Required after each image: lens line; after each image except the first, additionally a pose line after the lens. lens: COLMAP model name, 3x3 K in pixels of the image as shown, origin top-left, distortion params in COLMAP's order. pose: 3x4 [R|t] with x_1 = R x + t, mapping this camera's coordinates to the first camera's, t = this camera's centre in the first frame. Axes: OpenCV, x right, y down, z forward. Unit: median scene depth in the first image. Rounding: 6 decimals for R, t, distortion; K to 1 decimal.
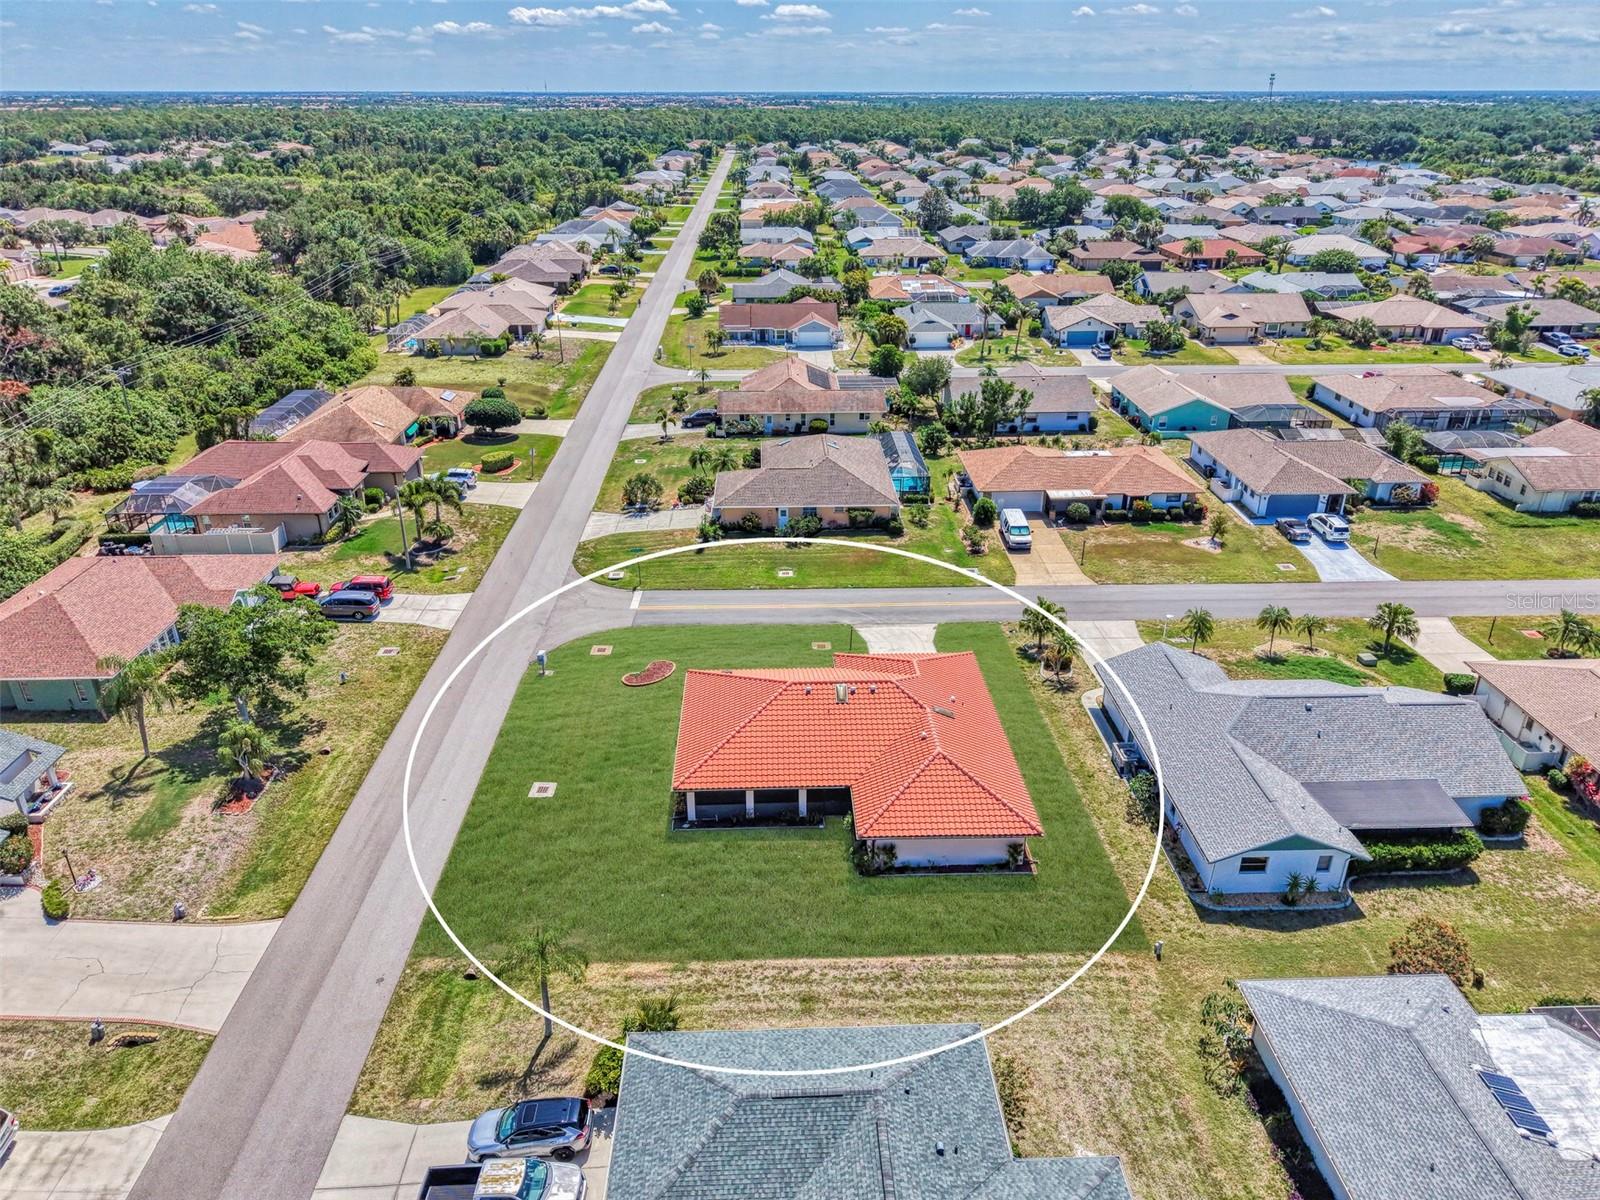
lens RADIAL K [[1058.1, 0, 800.0], [0, 1058.1, 600.0], [0, 0, 1]] dist [0.074514, -0.112268]
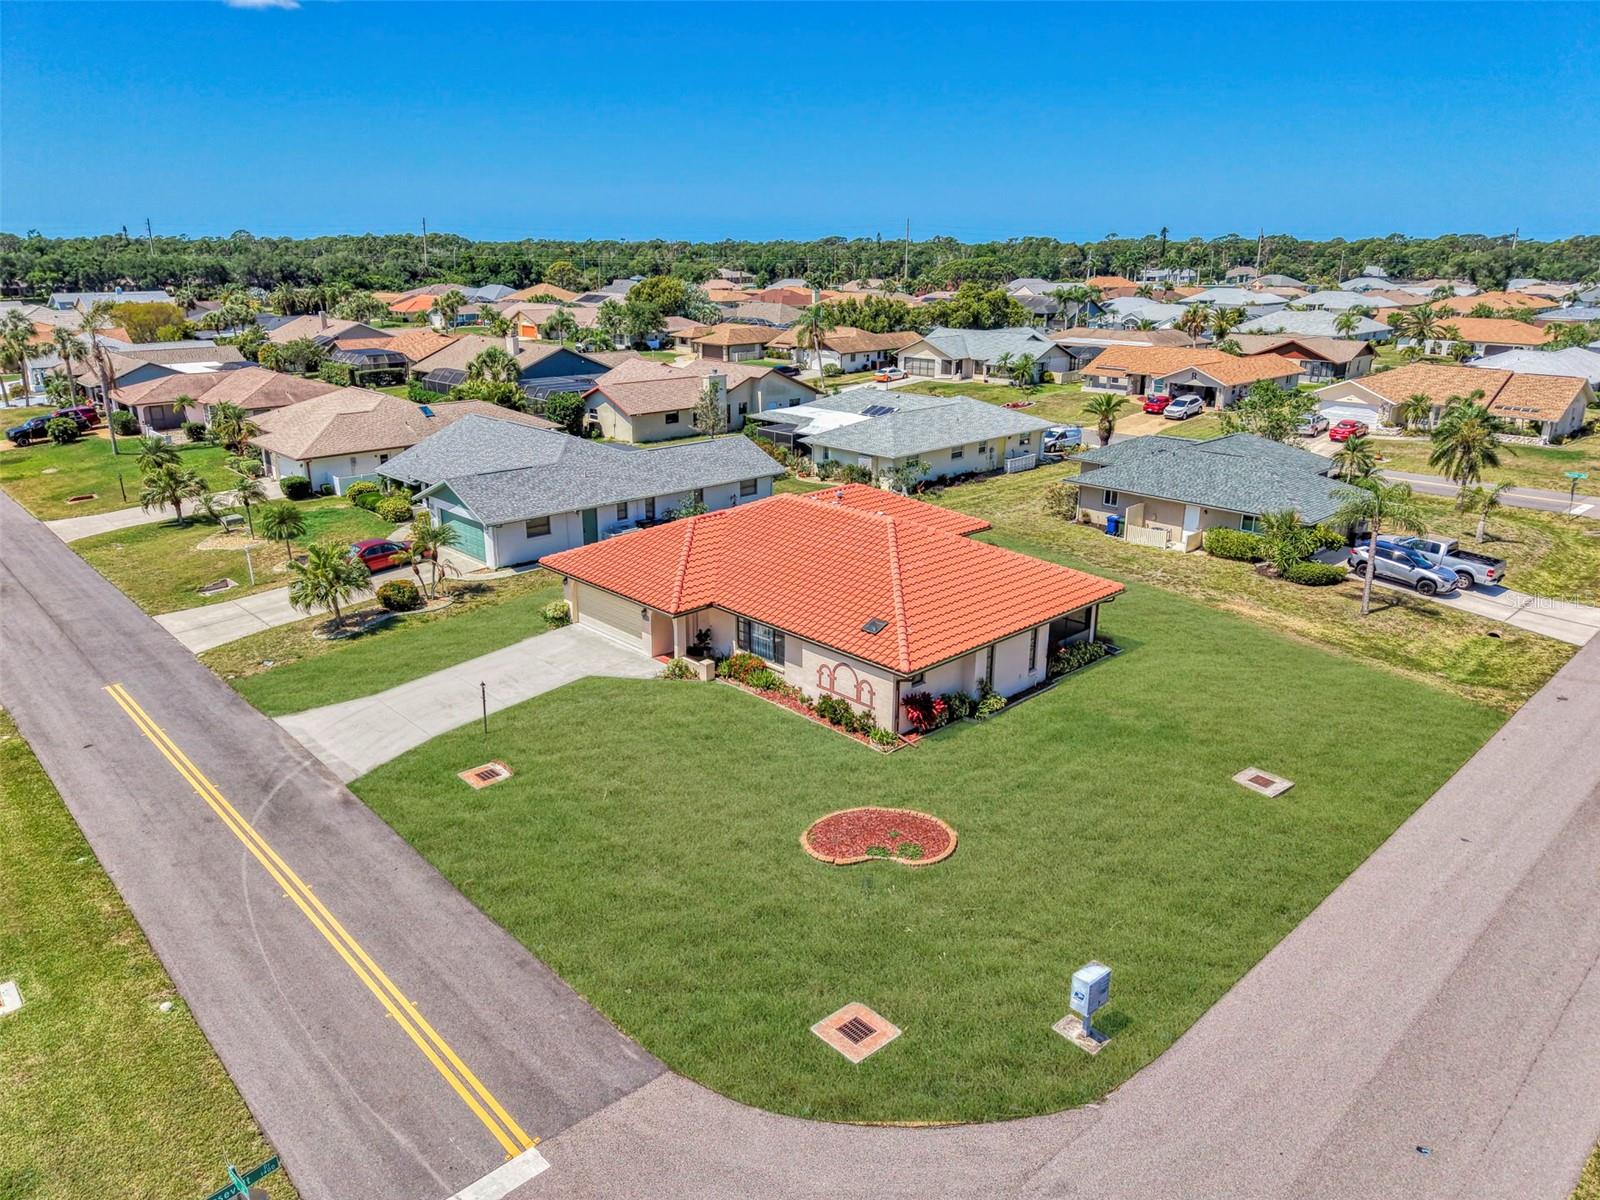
lens RADIAL K [[1074.1, 0, 809.7], [0, 1074.1, 537.6], [0, 0, 1]] dist [0.055111, -0.077693]
pose [[-0.662265, -0.200276, 0.722007, -0.356262], [0.322842, 0.793303, 0.516181, -0.211029], [-0.676149, 0.574943, -0.460720, 1.034710]]
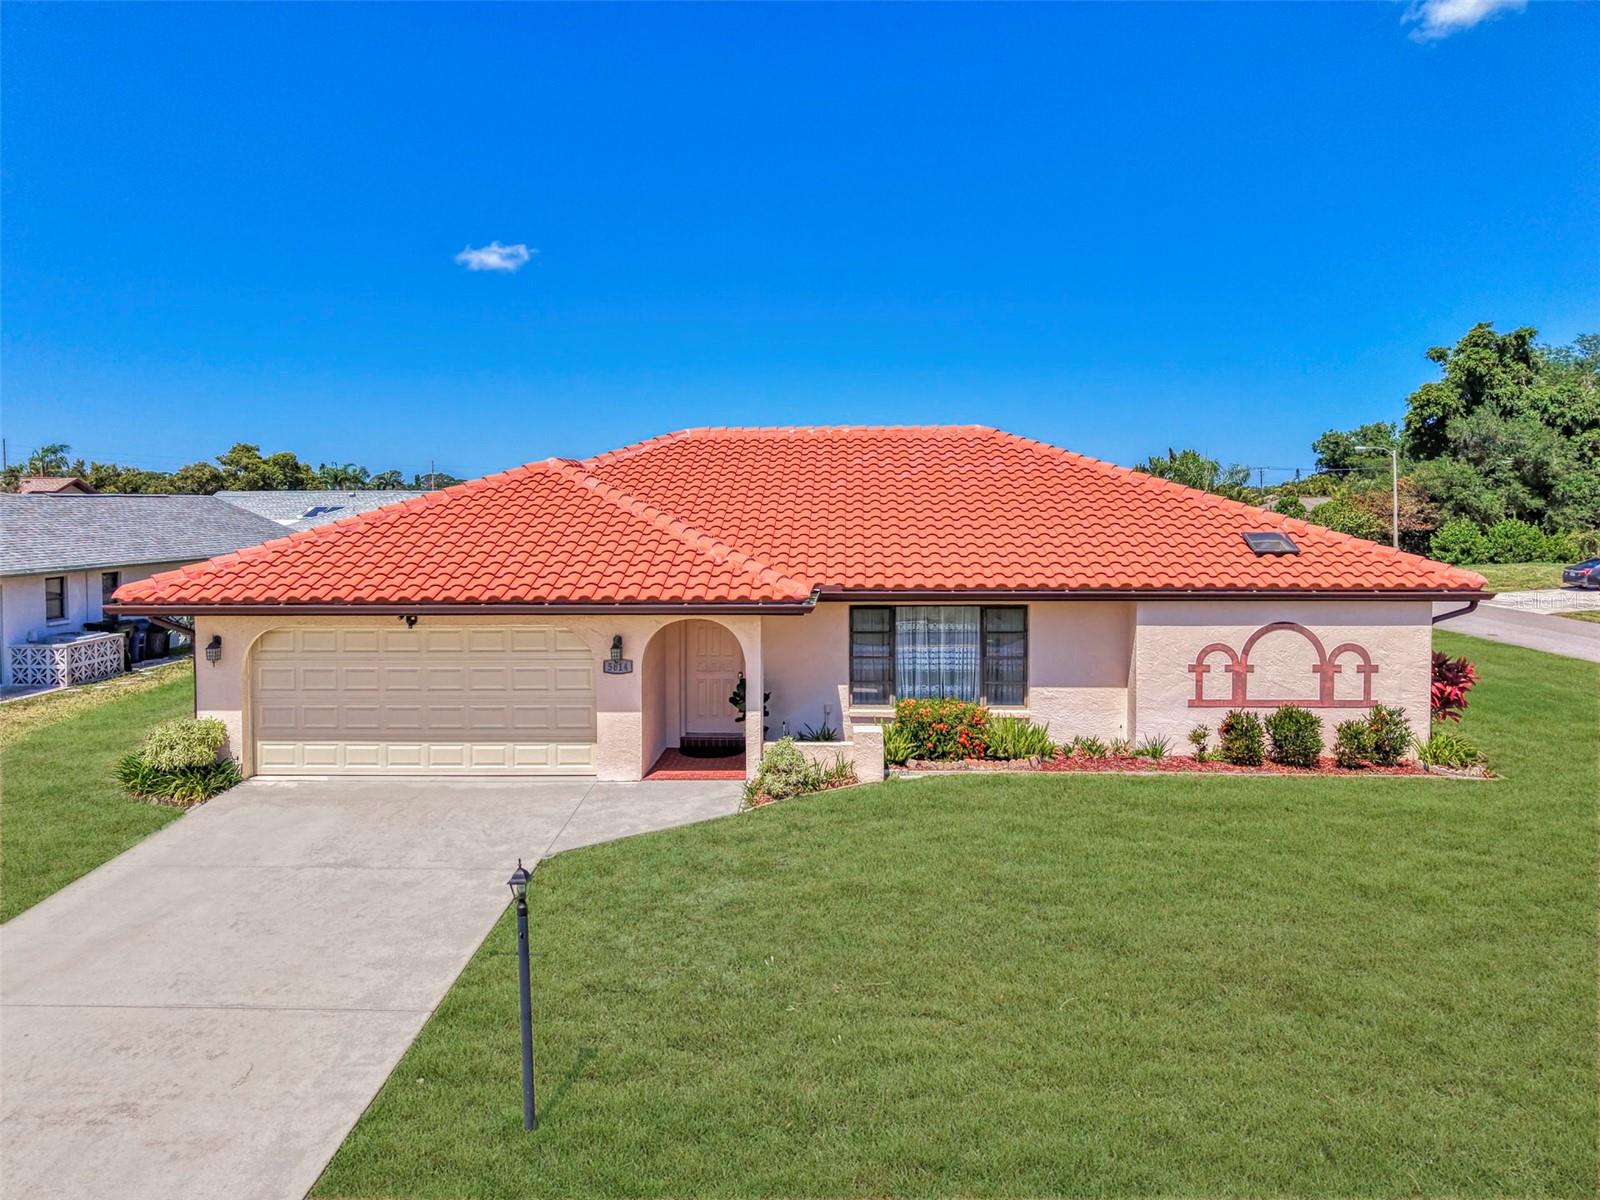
lens RADIAL K [[1071.2, 0, 802.4], [0, 1071.2, 548.7], [0, 0, 1]] dist [0.006019, 0.002474]
pose [[-0.996300, -0.006306, 0.085707, 0.014011], [0.035174, 0.880022, 0.473628, -0.042983], [-0.078411, 0.474890, -0.876545, 1.020981]]
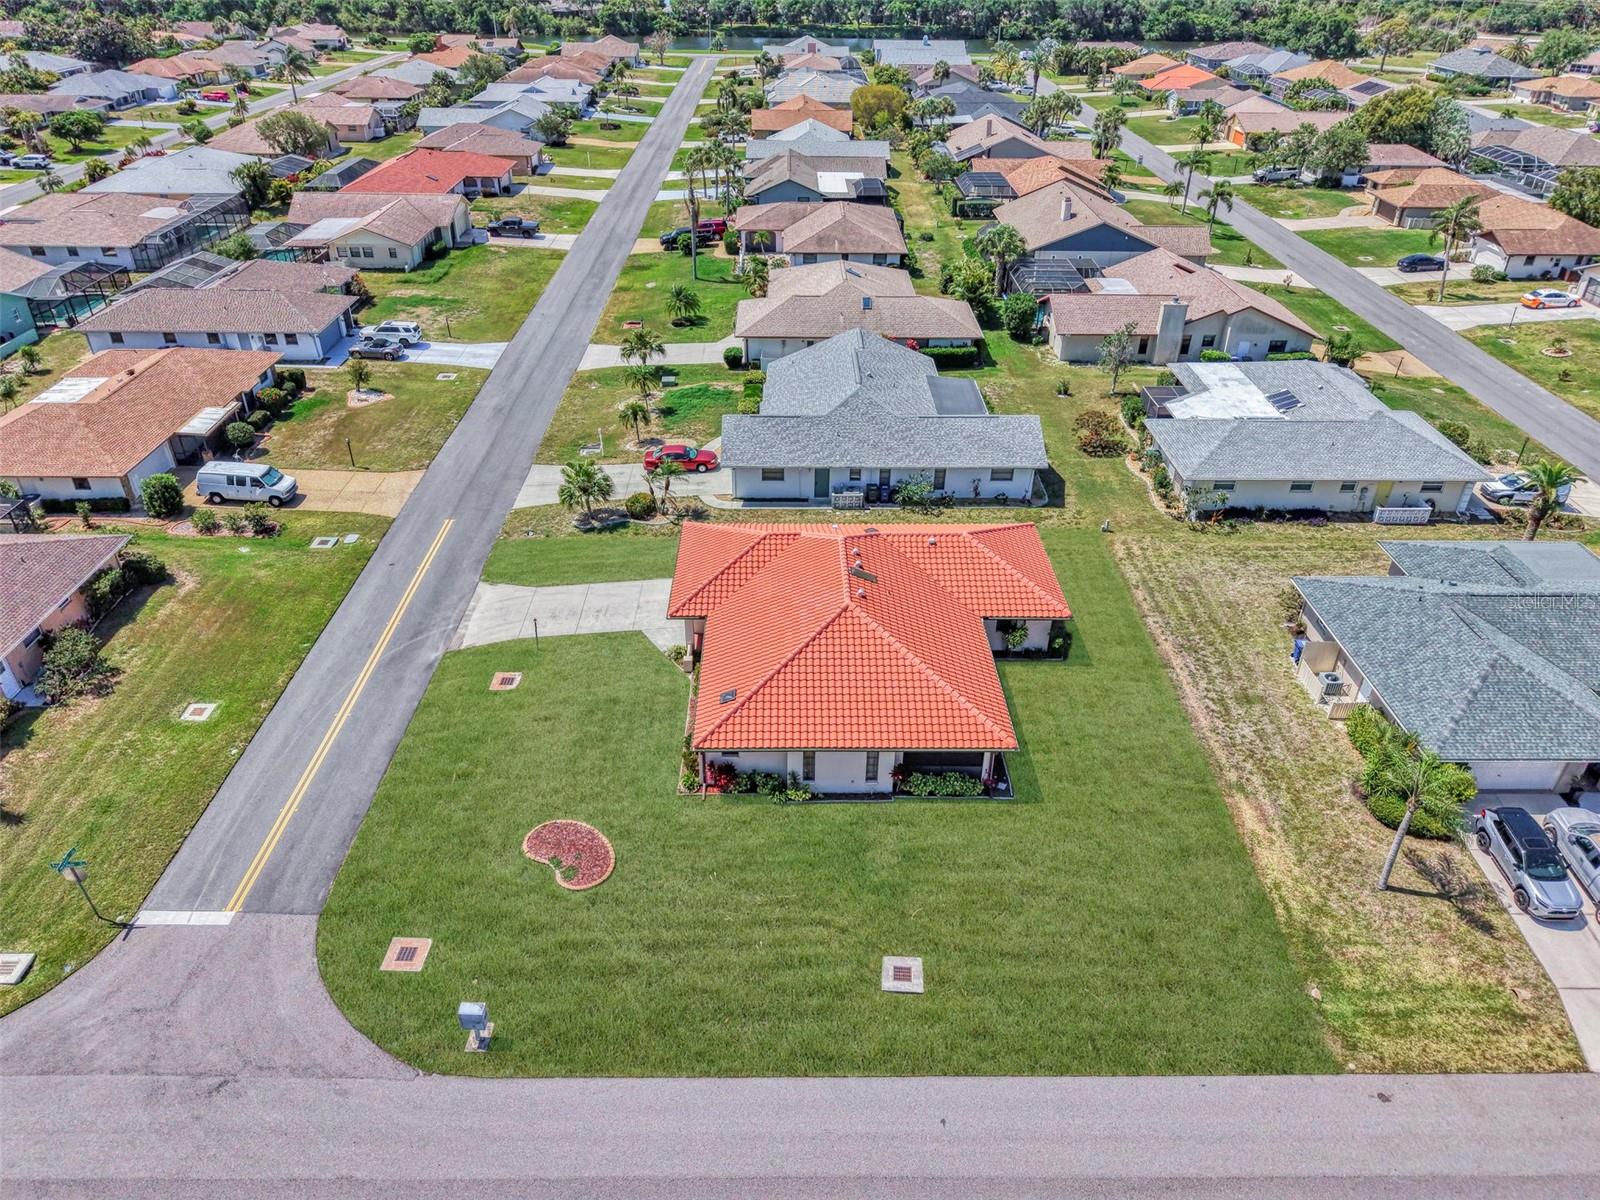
lens RADIAL K [[1121.4, 0, 817.1], [0, 1121.4, 560.2], [0, 0, 1]] dist [0.048623, -0.051256]
pose [[0.016772, -0.496377, 0.867945, -0.519330], [0.423342, 0.789944, 0.443588, -0.230399], [-0.905815, 0.359997, 0.223386, 0.638152]]
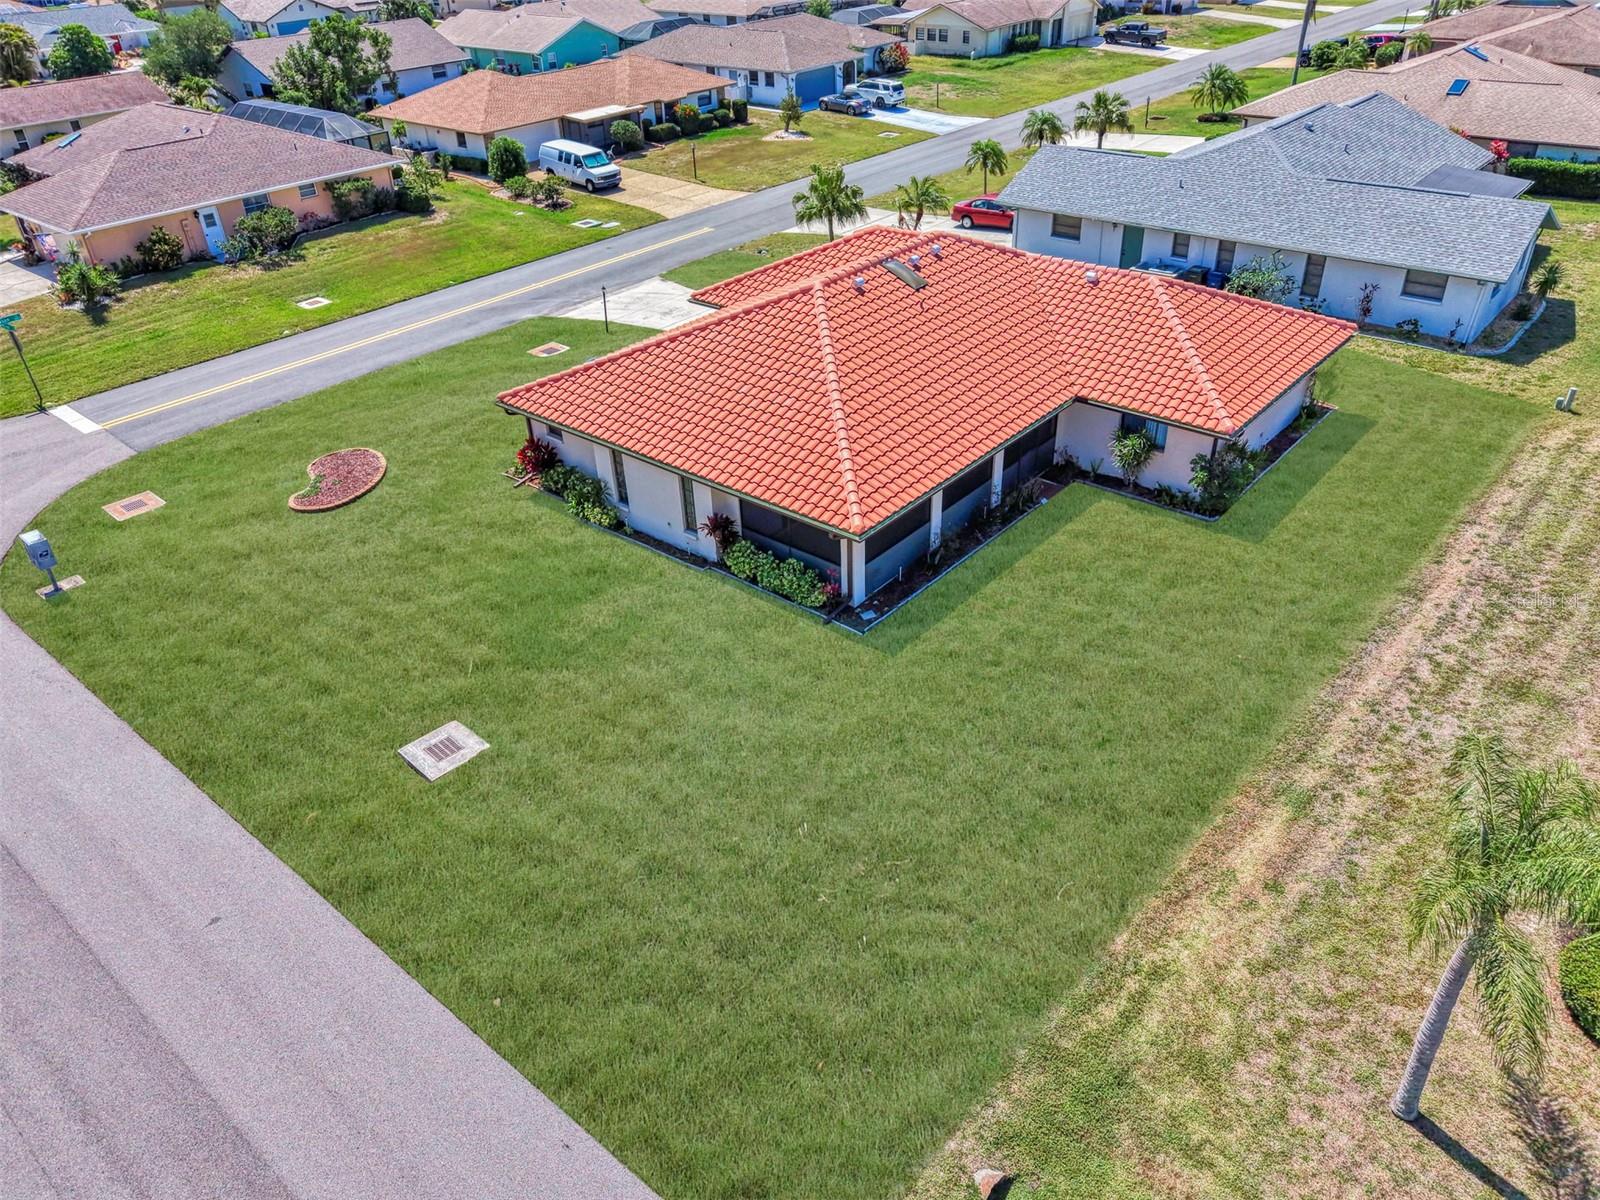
lens RADIAL K [[1116.2, 0, 788.0], [0, 1116.2, 666.4], [0, 0, 1]] dist [0.000487, -0.001696]
pose [[0.674179, -0.451553, 0.584451, -0.289121], [0.351477, 0.892133, 0.283834, 0.067066], [-0.649574, 0.014066, 0.760168, 0.492914]]
